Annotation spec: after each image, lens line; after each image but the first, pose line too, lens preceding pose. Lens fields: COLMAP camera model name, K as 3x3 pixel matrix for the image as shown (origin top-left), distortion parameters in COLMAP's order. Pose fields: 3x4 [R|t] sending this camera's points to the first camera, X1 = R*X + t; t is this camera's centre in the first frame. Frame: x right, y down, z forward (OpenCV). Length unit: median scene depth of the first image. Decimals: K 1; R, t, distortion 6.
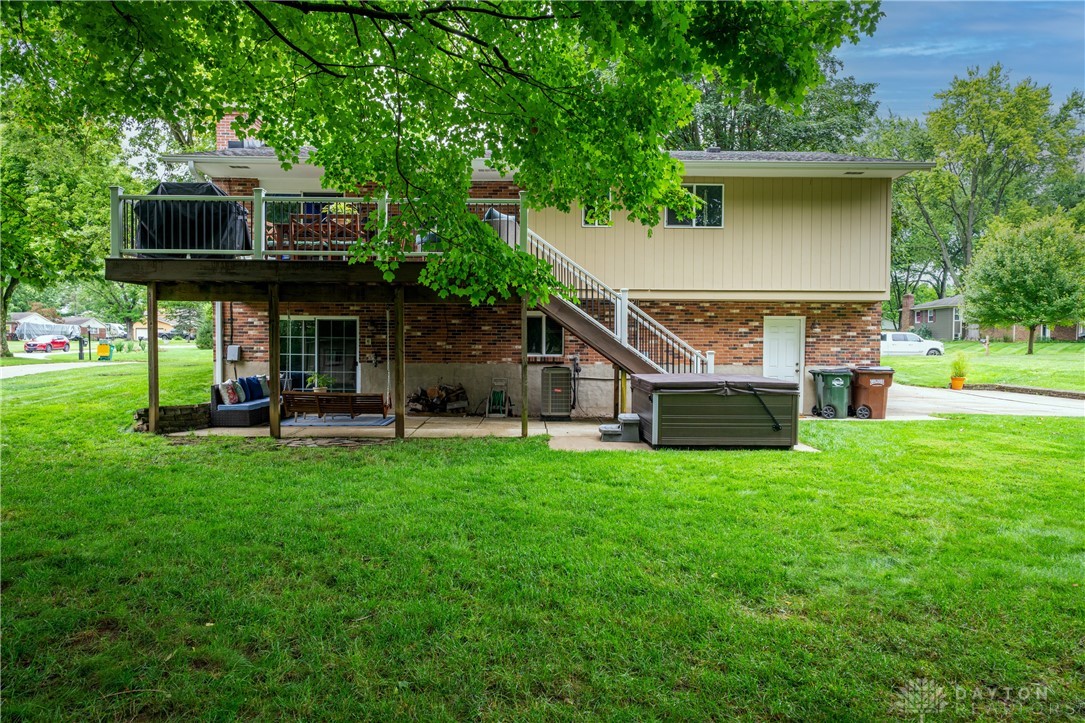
lens RADIAL K [[632.7, 0, 542.5], [0, 632.7, 361.5], [0, 0, 1]] dist [0.001553, 0.000256]
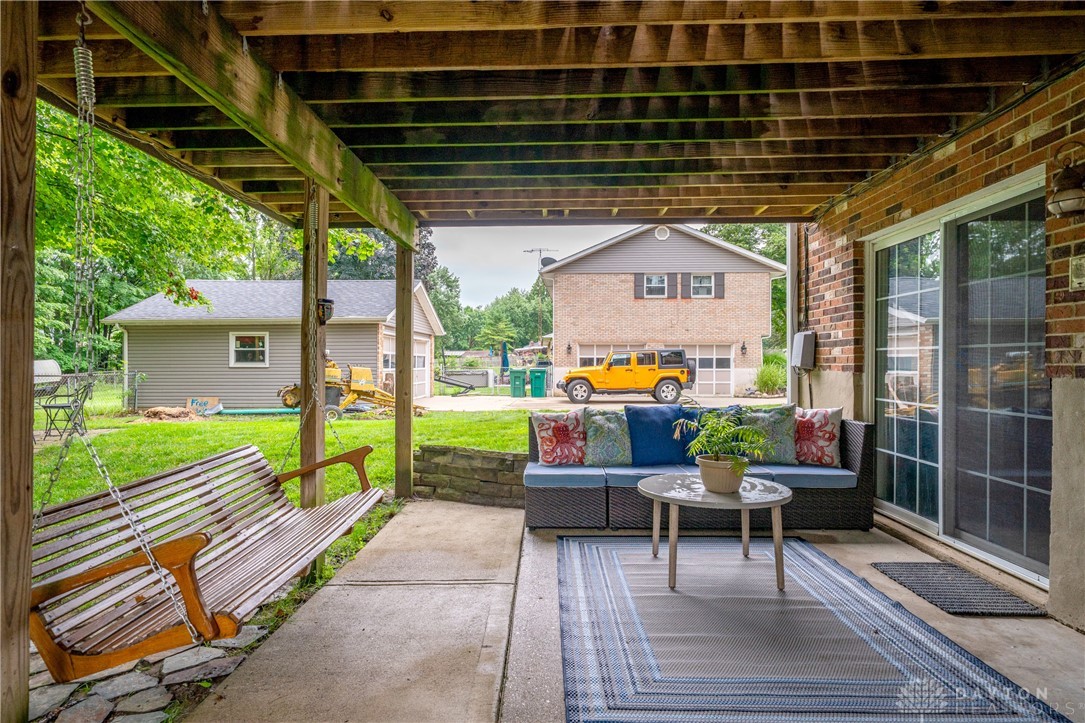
lens RADIAL K [[620.4, 0, 542.5], [0, 620.4, 361.5], [0, 0, 1]] dist [0.005816, 0.000544]
pose [[-0.017241, -0.010487, -0.999796, -0.073102], [-0.022599, 0.999694, -0.010096, 0.002821], [0.999596, 0.022420, -0.017473, 0.836148]]
